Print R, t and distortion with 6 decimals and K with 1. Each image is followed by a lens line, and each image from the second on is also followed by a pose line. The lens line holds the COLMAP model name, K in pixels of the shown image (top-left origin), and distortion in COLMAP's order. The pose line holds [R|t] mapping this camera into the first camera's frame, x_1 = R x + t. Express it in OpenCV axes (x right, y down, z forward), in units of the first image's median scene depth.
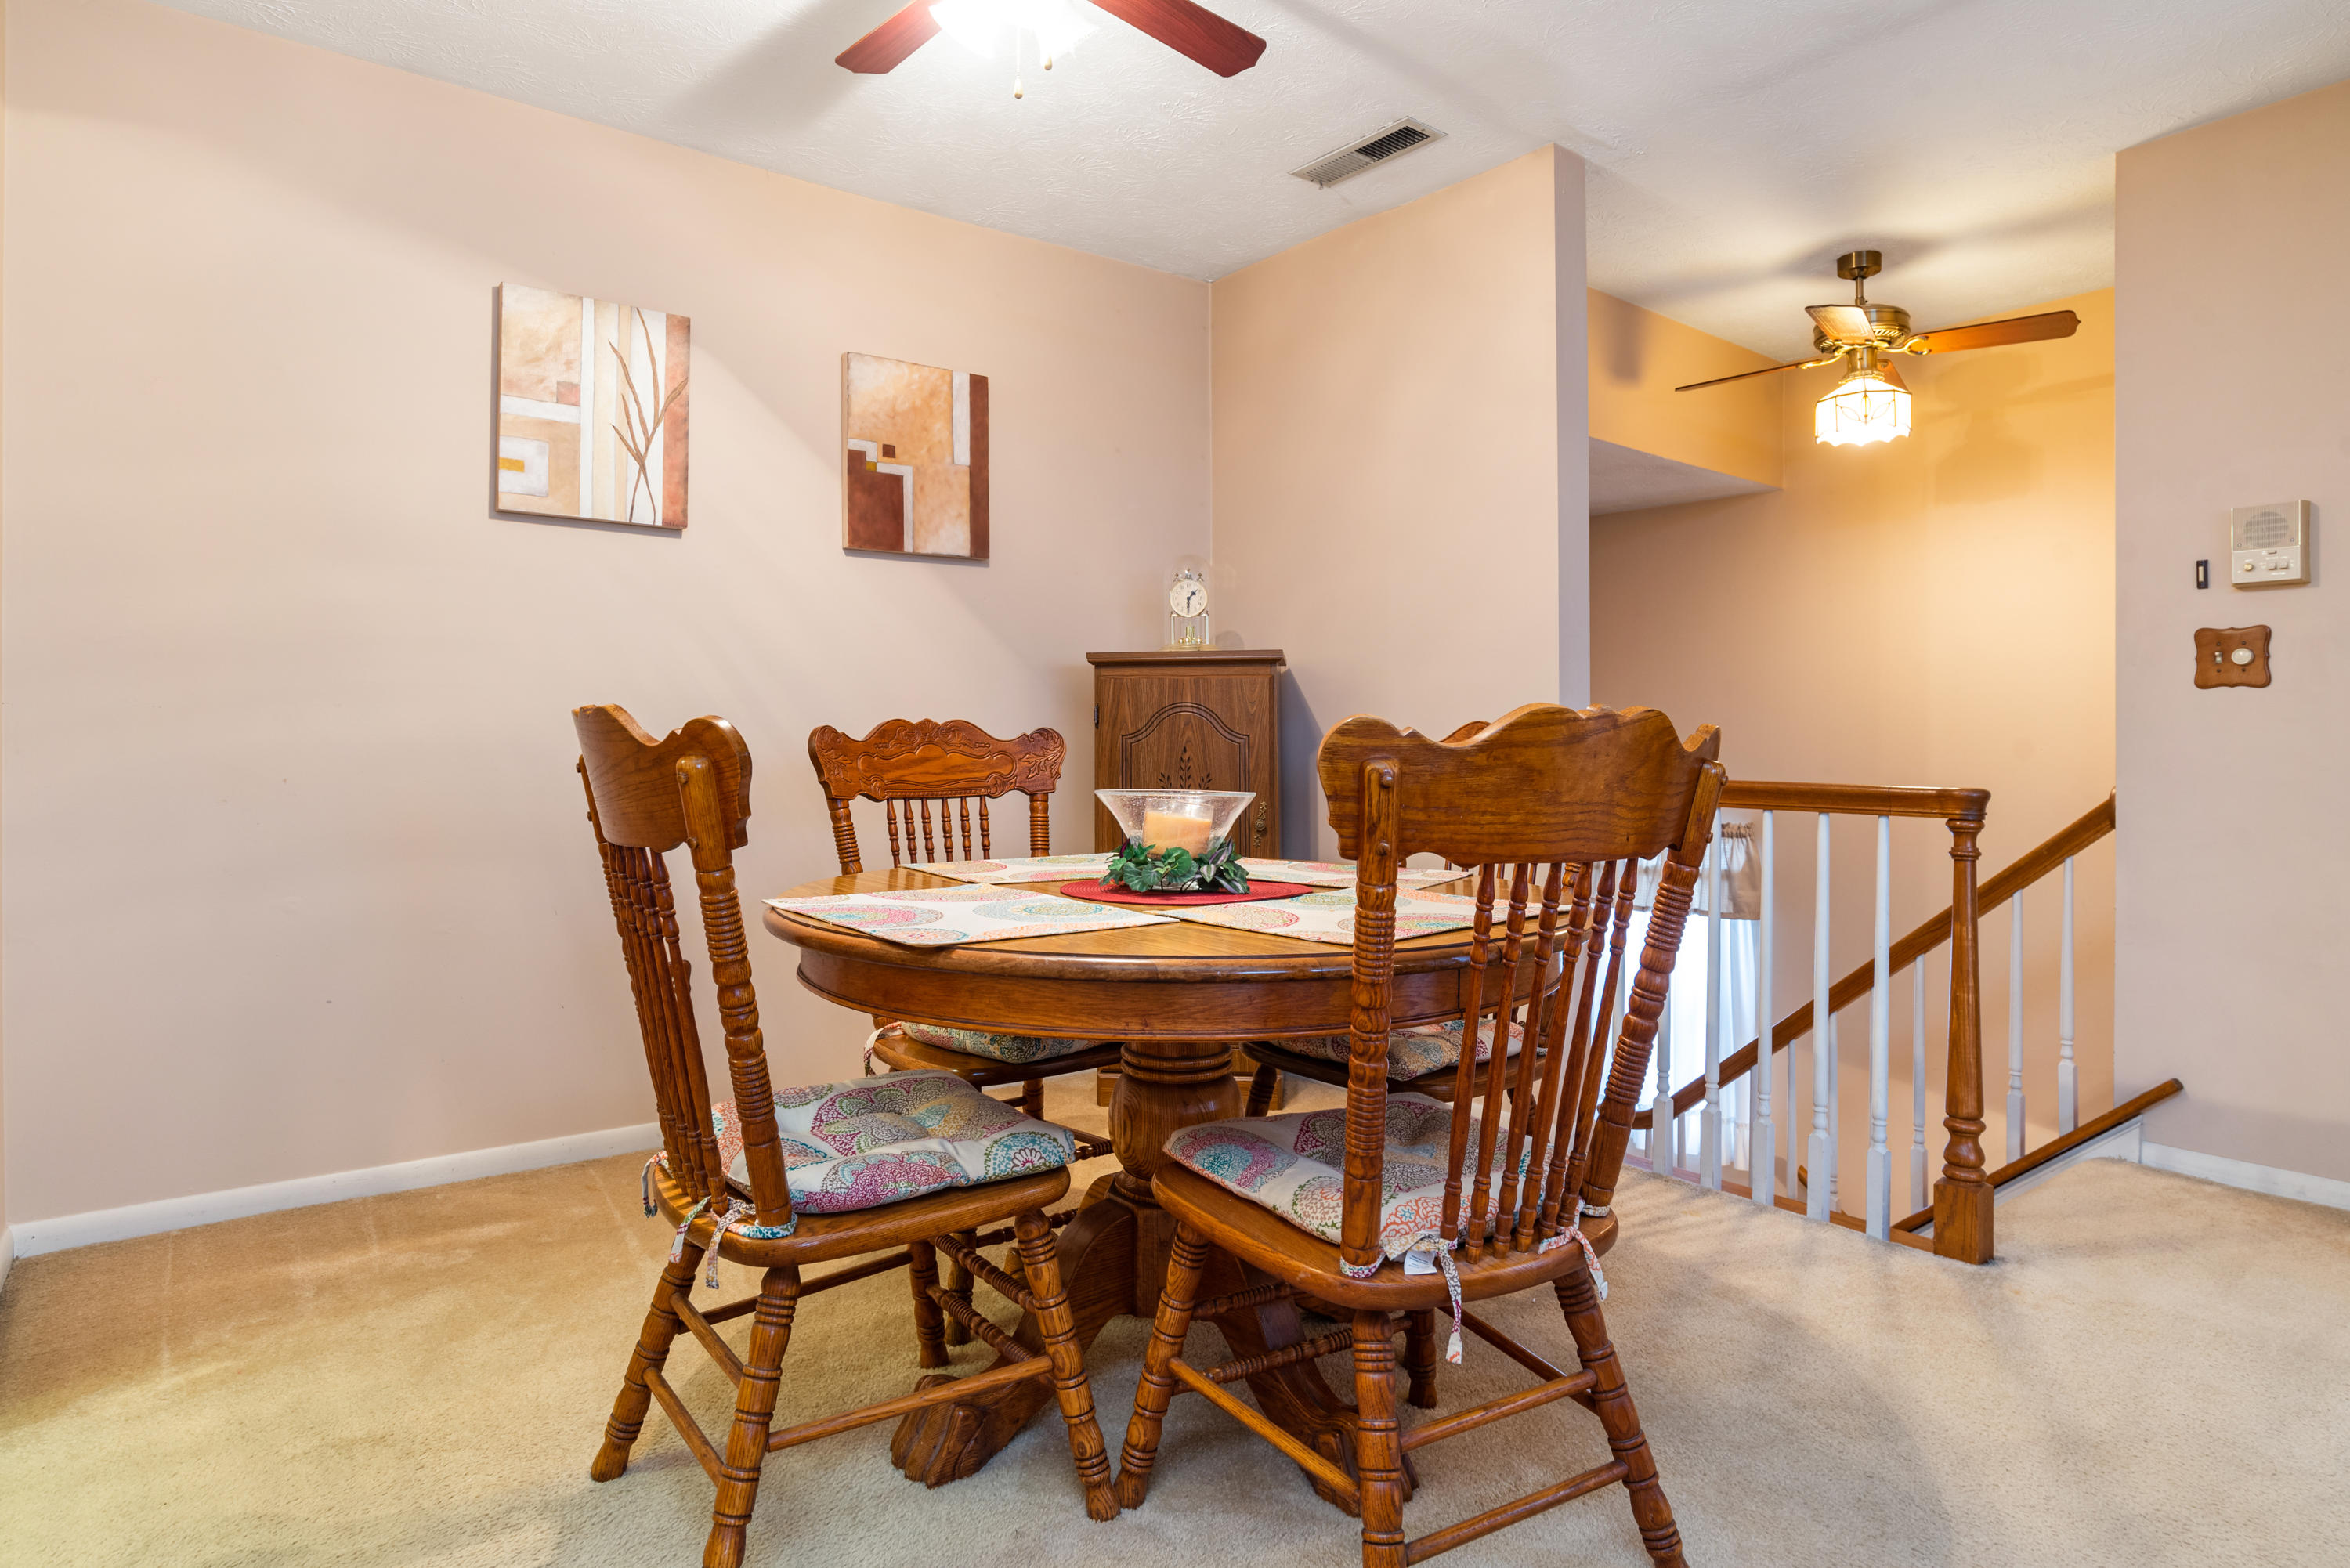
lens RADIAL K [[1395.6, 0, 1172.5], [0, 1395.6, 736.5], [0, 0, 1]] dist [0.000179, 0.000154]
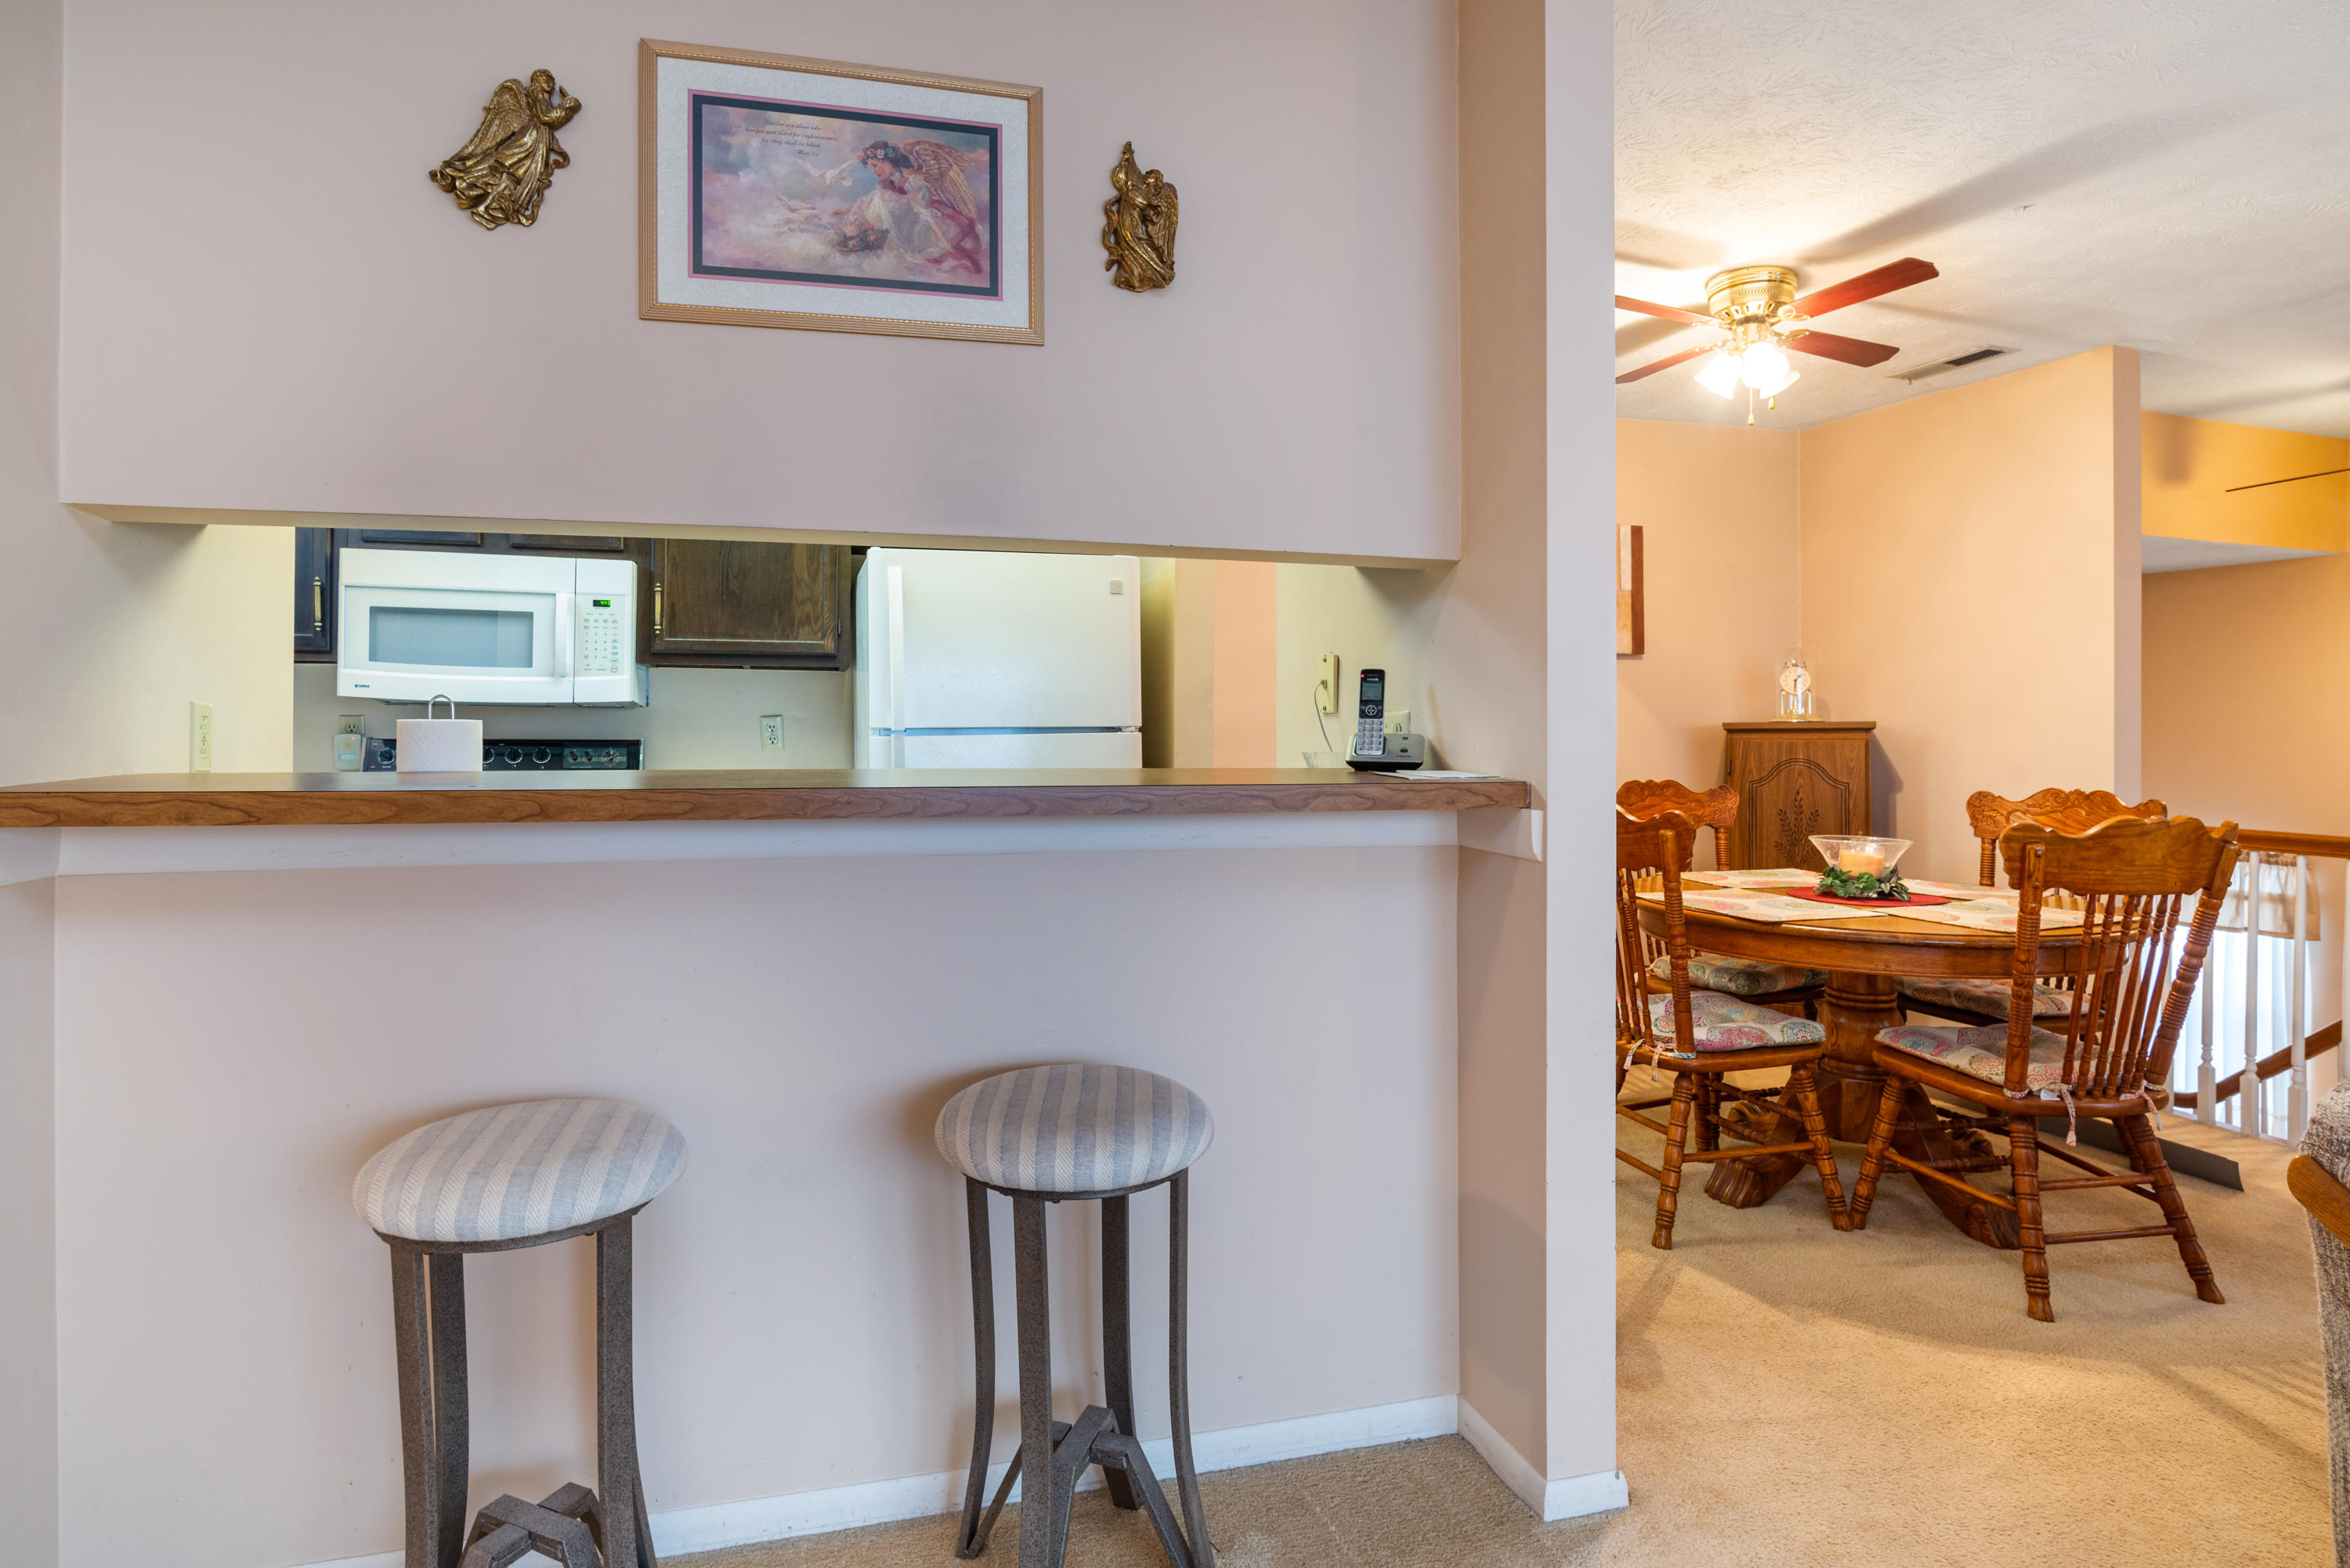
lens RADIAL K [[1391.9, 0, 1172.3], [0, 1391.9, 719.0], [0, 0, 1]] dist [0.024393, 0.000890]
pose [[0.954651, 0.005266, -0.297681, -0.356121], [-0.005432, 0.999985, 0.000272, -0.126444], [0.297678, 0.001357, 0.954665, -1.082832]]
